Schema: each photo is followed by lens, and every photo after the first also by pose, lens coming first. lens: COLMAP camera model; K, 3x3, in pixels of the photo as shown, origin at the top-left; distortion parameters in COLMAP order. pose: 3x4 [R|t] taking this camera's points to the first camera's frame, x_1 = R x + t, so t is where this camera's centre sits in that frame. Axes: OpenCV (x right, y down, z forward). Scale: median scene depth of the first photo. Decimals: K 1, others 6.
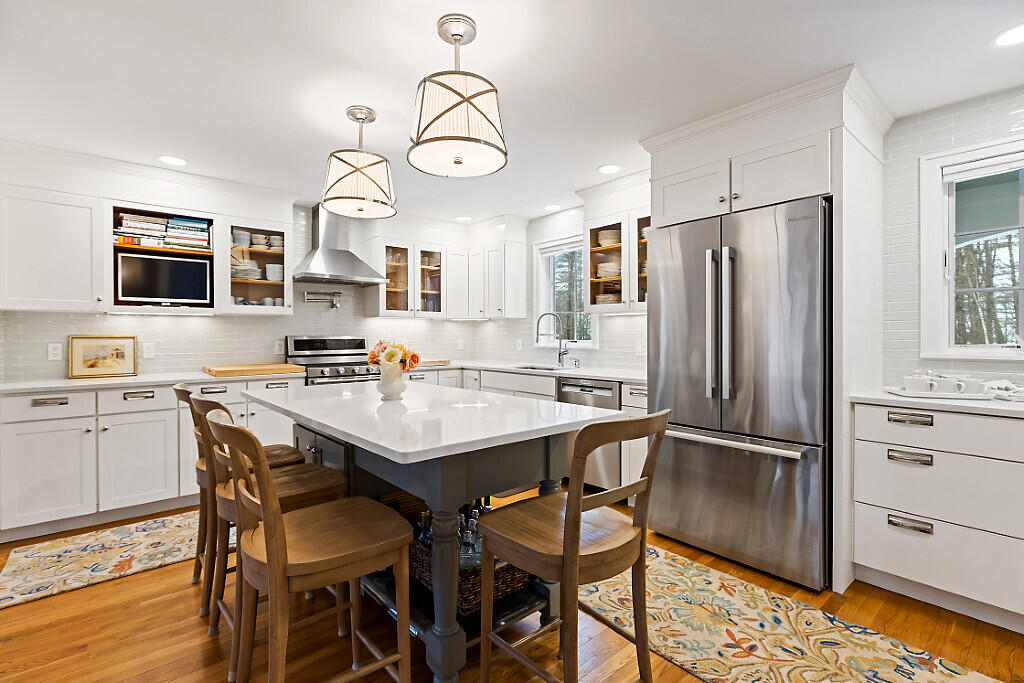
lens RADIAL K [[470.6, 0, 508.7], [0, 470.6, 332.5], [0, 0, 1]] dist [-0.001279, -0.000919]
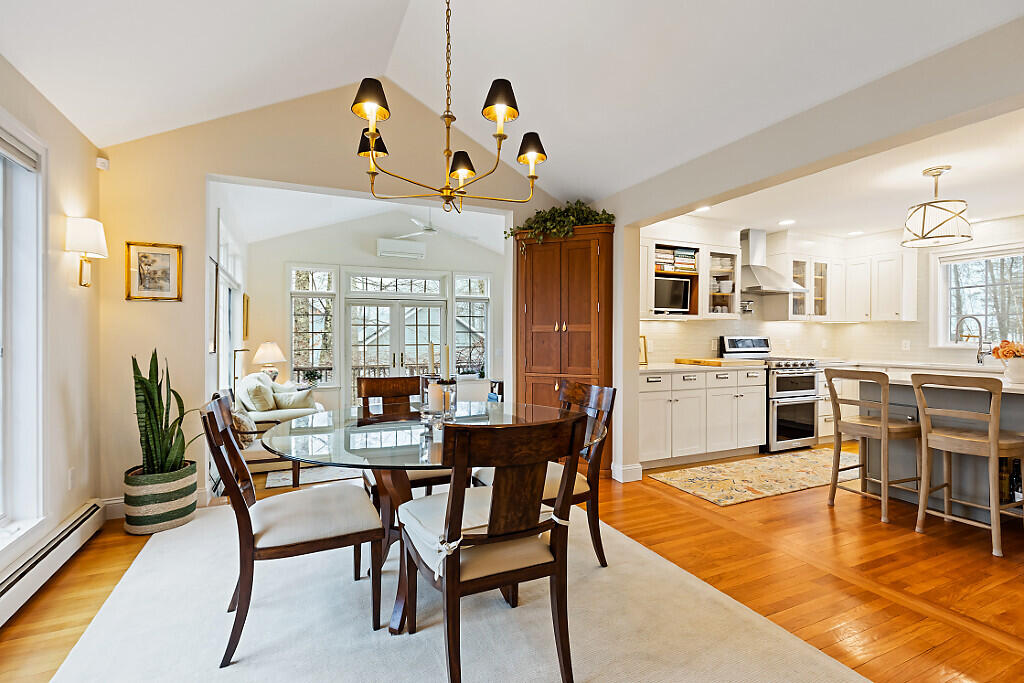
lens RADIAL K [[470.6, 0, 509.6], [0, 470.6, 338.7], [0, 0, 1]] dist [-0.001279, -0.000919]
pose [[0.962654, 0.005593, -0.270678, -0.741768], [-0.002113, 0.999911, 0.013147, -0.001609], [0.270727, -0.012084, 0.962580, -0.405166]]
